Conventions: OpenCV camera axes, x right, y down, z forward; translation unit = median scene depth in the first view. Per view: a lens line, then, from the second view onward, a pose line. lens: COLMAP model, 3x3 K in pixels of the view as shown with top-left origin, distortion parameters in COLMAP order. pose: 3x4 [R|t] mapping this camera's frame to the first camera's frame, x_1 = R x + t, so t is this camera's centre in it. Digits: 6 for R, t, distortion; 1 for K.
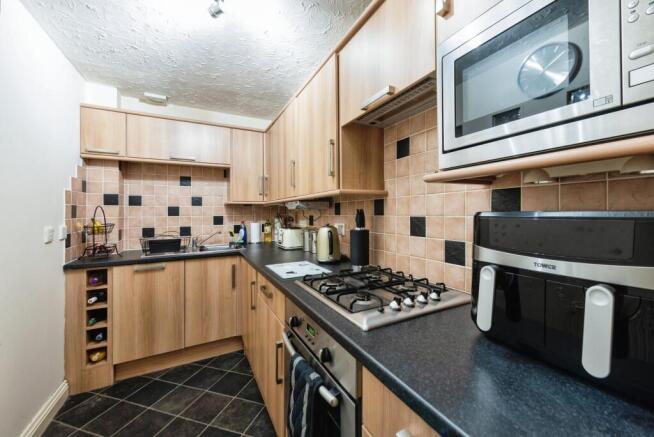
lens RADIAL K [[271.8, 0, 327.0], [0, 271.8, 218.5], [0, 0, 1]] dist [-0.000775, -0.000069]
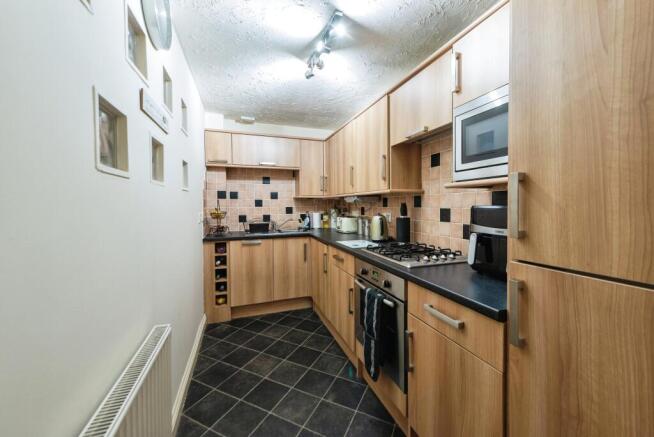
lens RADIAL K [[262.8, 0, 329.6], [0, 262.8, 207.1], [0, 0, 1]] dist [0.001883, 0.000032]
pose [[0.990523, 0.007473, -0.137140, -0.062584], [-0.009045, 0.999900, -0.010847, 0.005173], [0.137045, 0.011984, 0.990492, -0.350037]]
